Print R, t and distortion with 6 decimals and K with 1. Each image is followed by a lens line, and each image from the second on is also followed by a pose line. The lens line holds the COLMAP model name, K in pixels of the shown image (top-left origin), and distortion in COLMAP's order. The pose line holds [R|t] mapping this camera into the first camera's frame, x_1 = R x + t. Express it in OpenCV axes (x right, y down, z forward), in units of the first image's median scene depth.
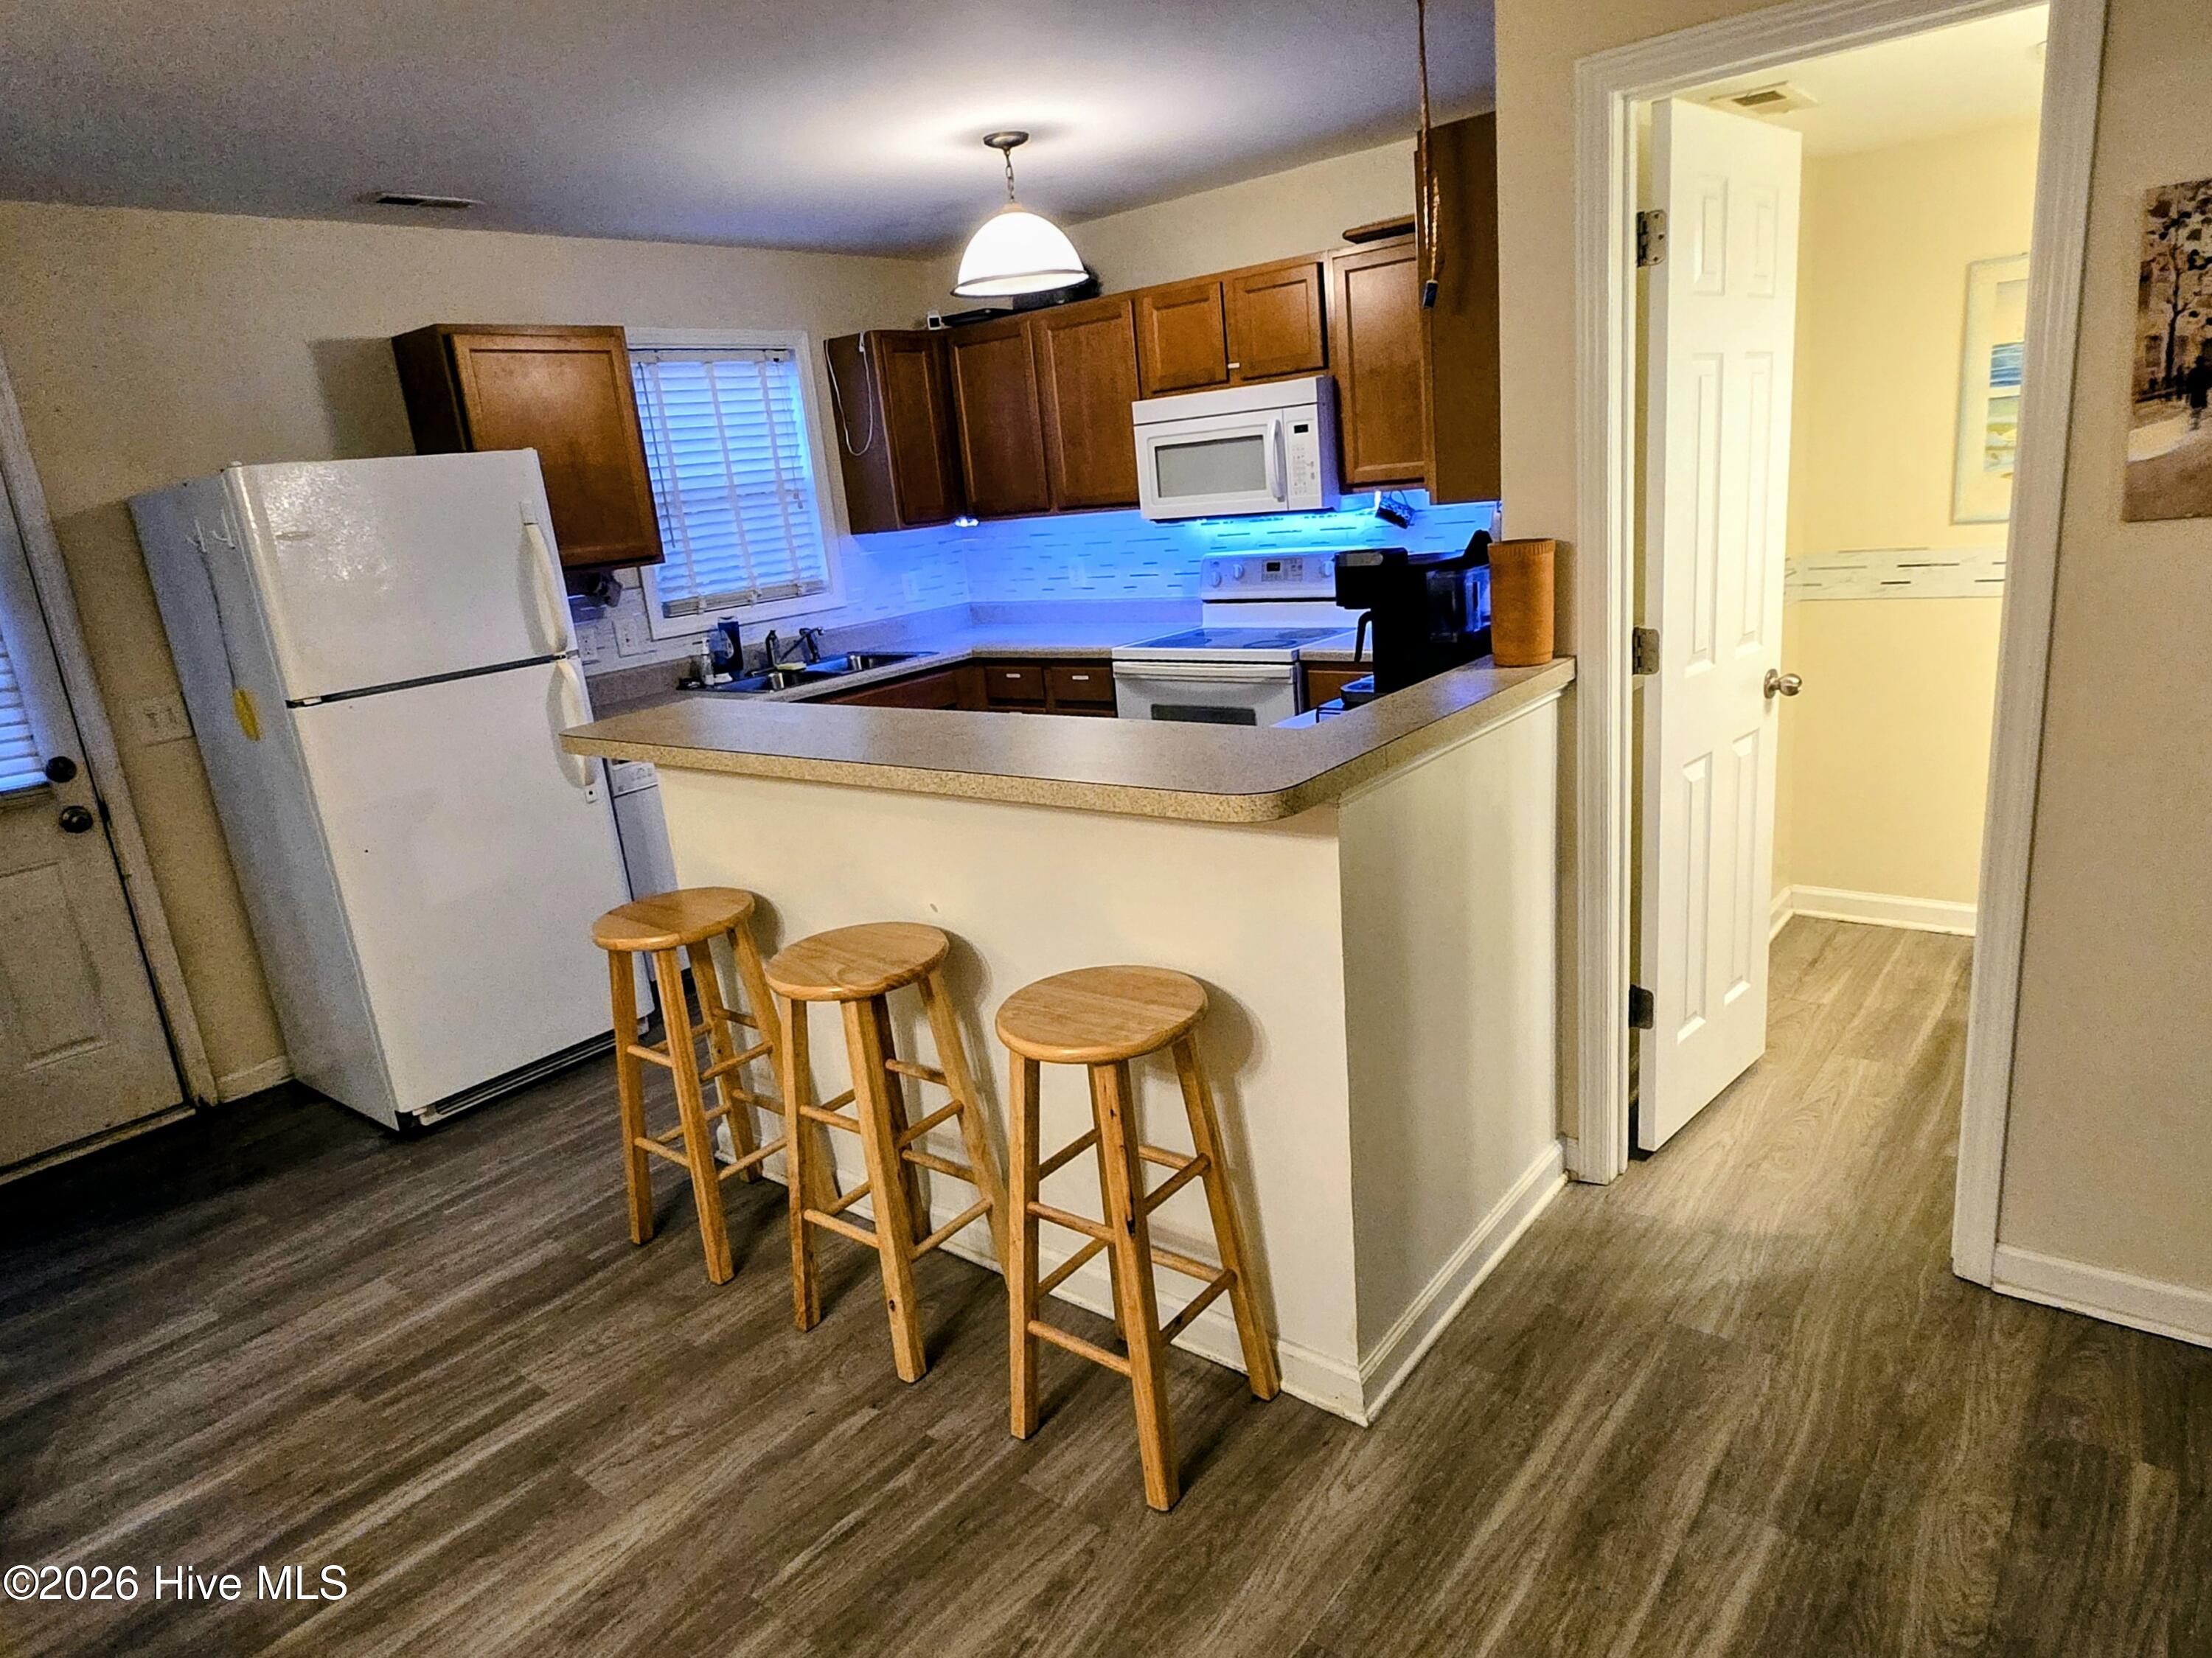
lens RADIAL K [[1270.8, 0, 1095.8], [0, 1270.8, 835.4], [0, 0, 1]] dist [-0.000056, -0.000371]
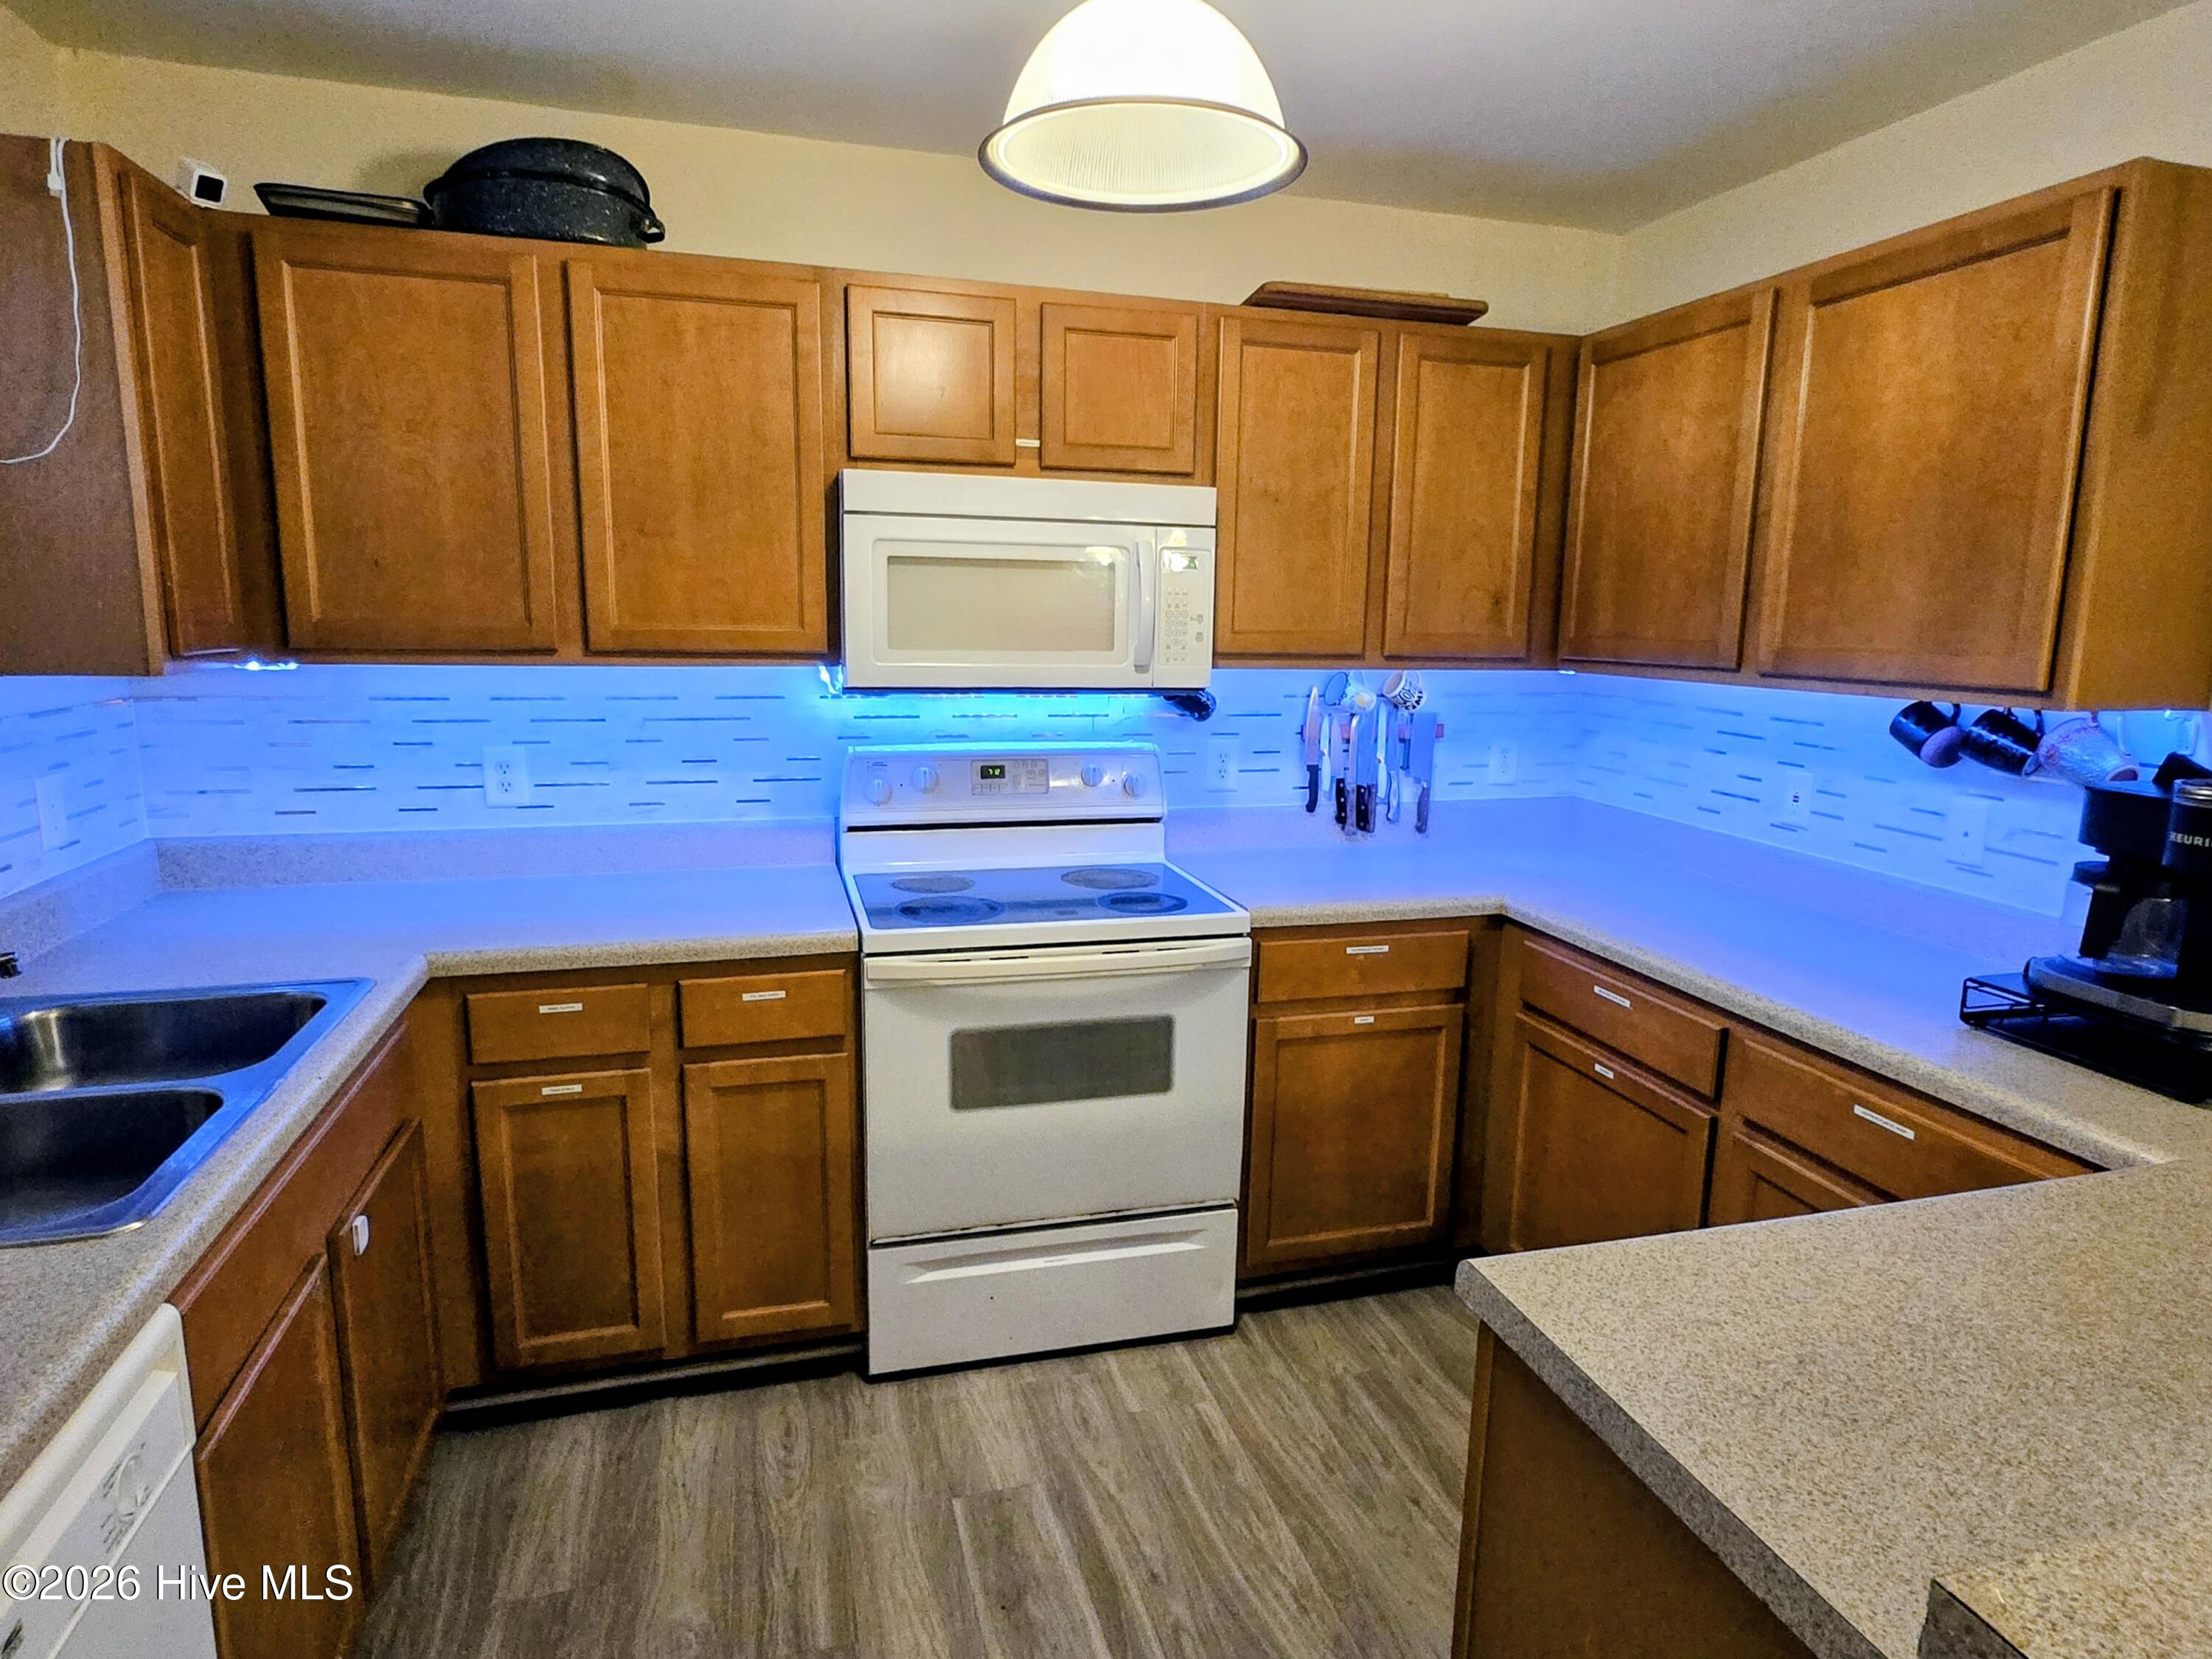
lens RADIAL K [[1270.9, 0, 1095.8], [0, 1270.9, 835.9], [0, 0, 1]] dist [-0.000056, -0.000371]
pose [[0.574199, -0.043074, 0.817582, -0.336171], [0.151368, 0.986984, -0.054309, -0.139380], [-0.804601, 0.154940, 0.573245, 0.609988]]
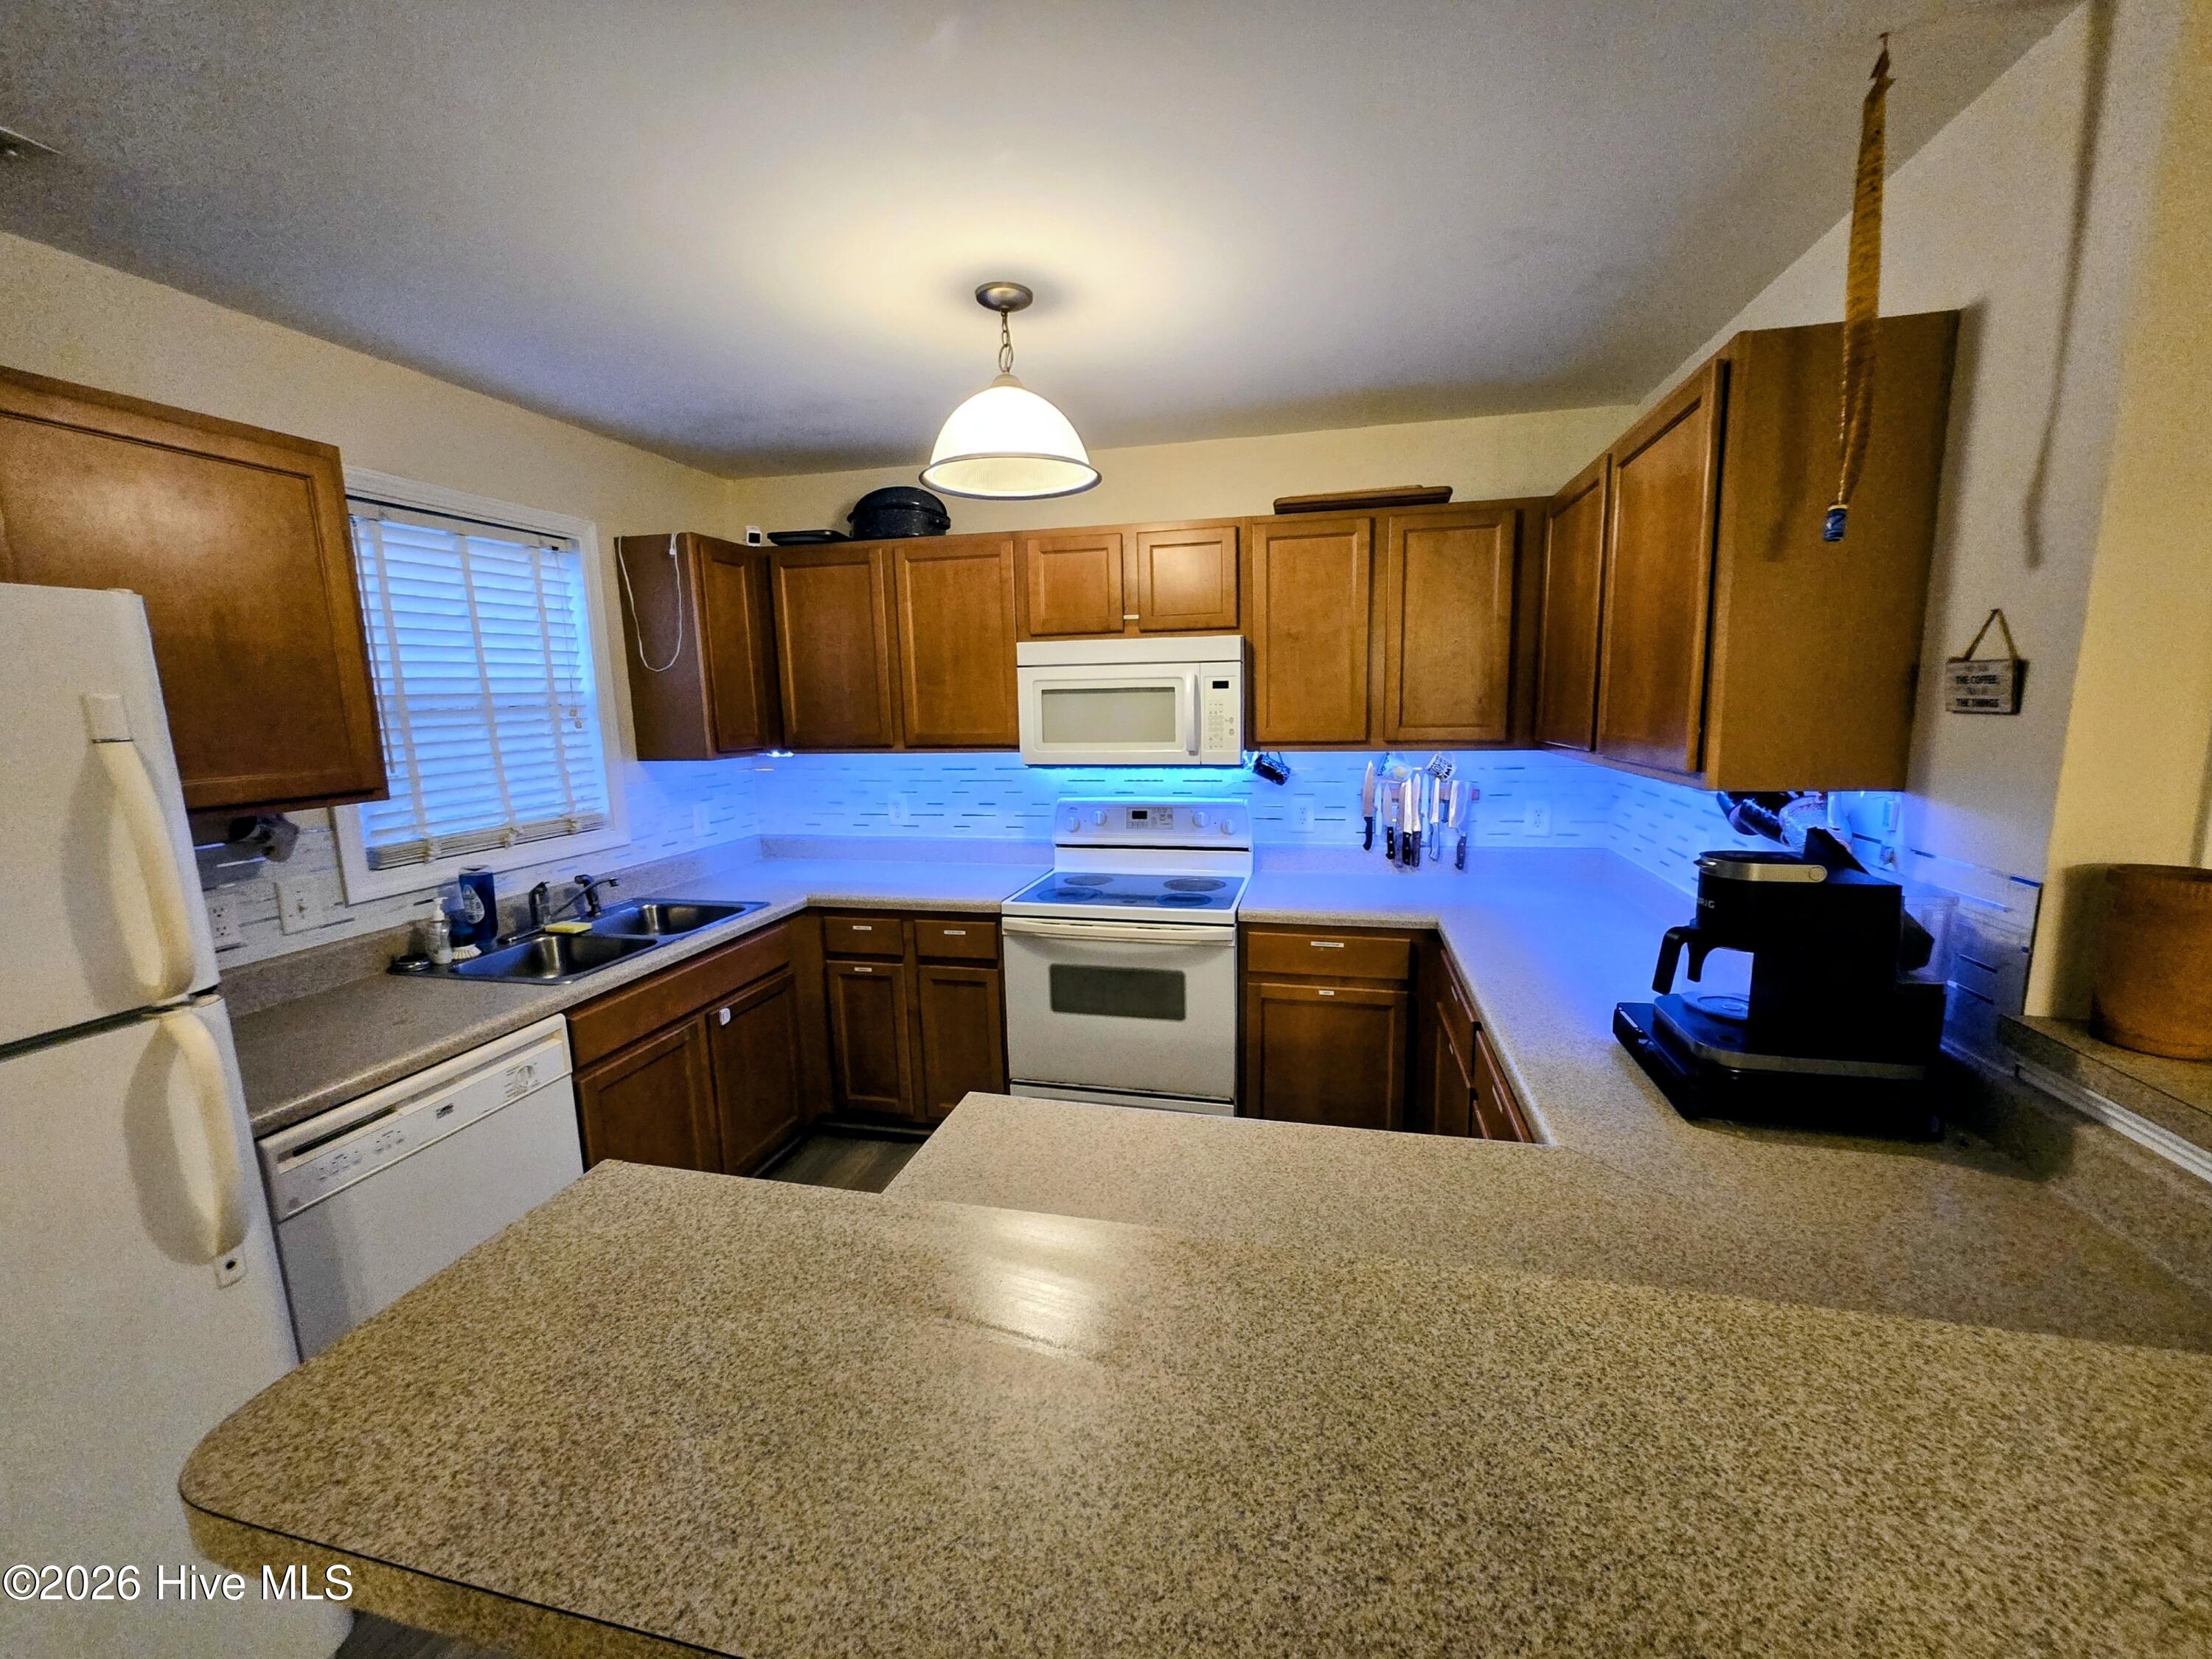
lens RADIAL K [[857.3, 0, 1103.7], [0, 857.3, 838.0], [0, 0, 1]] dist [-0.001096, 0.000064]
pose [[0.900838, 0.006899, 0.434100, -0.181138], [0.053782, 0.990399, -0.127347, -0.107692], [-0.430811, 0.138066, 0.891818, 0.406357]]
